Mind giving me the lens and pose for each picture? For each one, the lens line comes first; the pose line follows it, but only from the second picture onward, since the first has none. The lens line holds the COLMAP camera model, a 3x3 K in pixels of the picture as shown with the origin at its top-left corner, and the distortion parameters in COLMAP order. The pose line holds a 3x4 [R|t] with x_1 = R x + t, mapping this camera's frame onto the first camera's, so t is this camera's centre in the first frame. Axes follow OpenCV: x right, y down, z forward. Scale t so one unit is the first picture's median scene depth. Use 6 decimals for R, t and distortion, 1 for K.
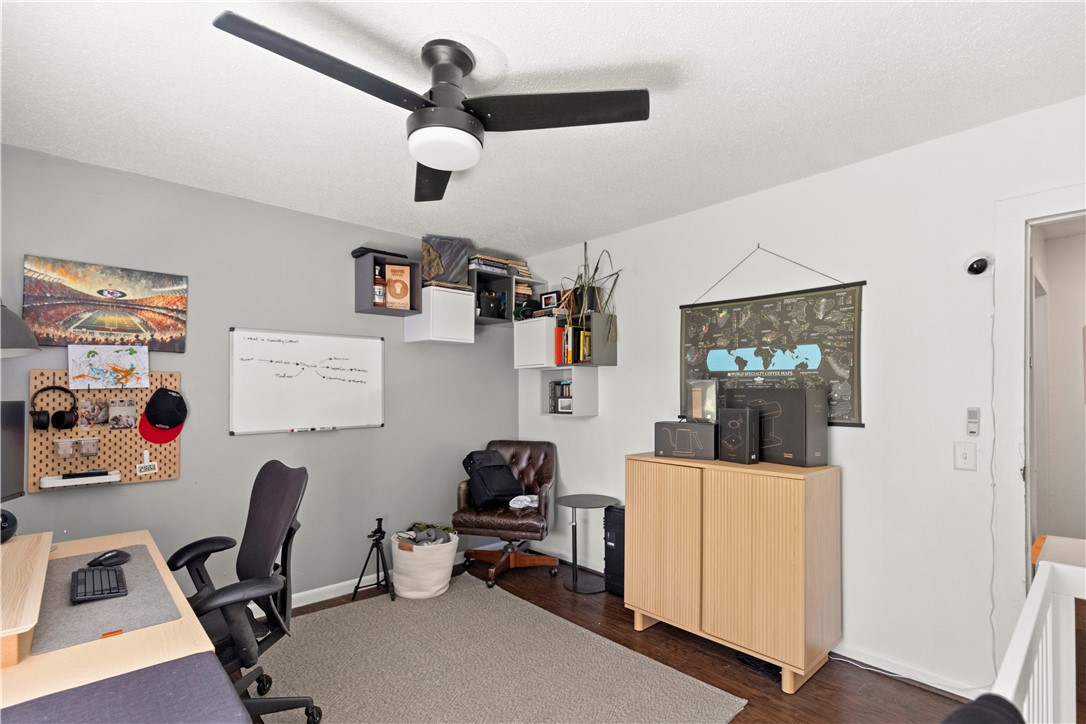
lens RADIAL K [[514.2, 0, 541.8], [0, 514.2, 394.4], [0, 0, 1]] dist [0.005084, -0.000952]
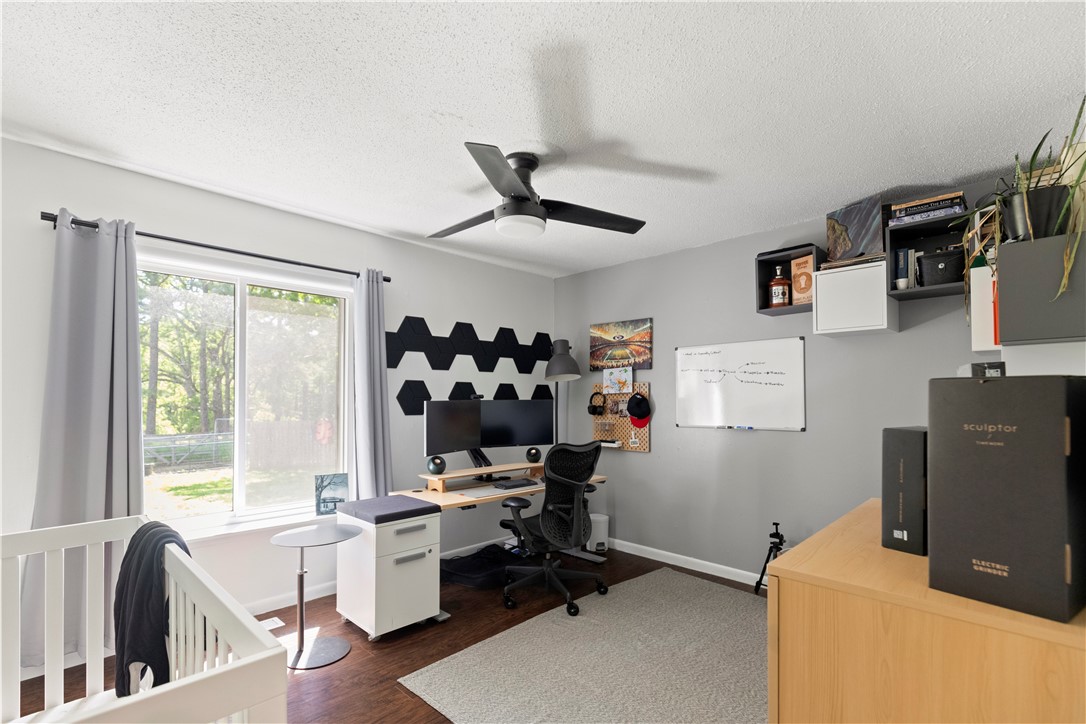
lens RADIAL K [[514.2, 0, 541.8], [0, 514.2, 394.4], [0, 0, 1]] dist [0.005084, -0.000952]
pose [[0.038785, -0.005142, -0.999234, 0.830340], [-0.000899, 0.999986, -0.005180, 0.001758], [0.999247, 0.001099, 0.038780, 0.657317]]
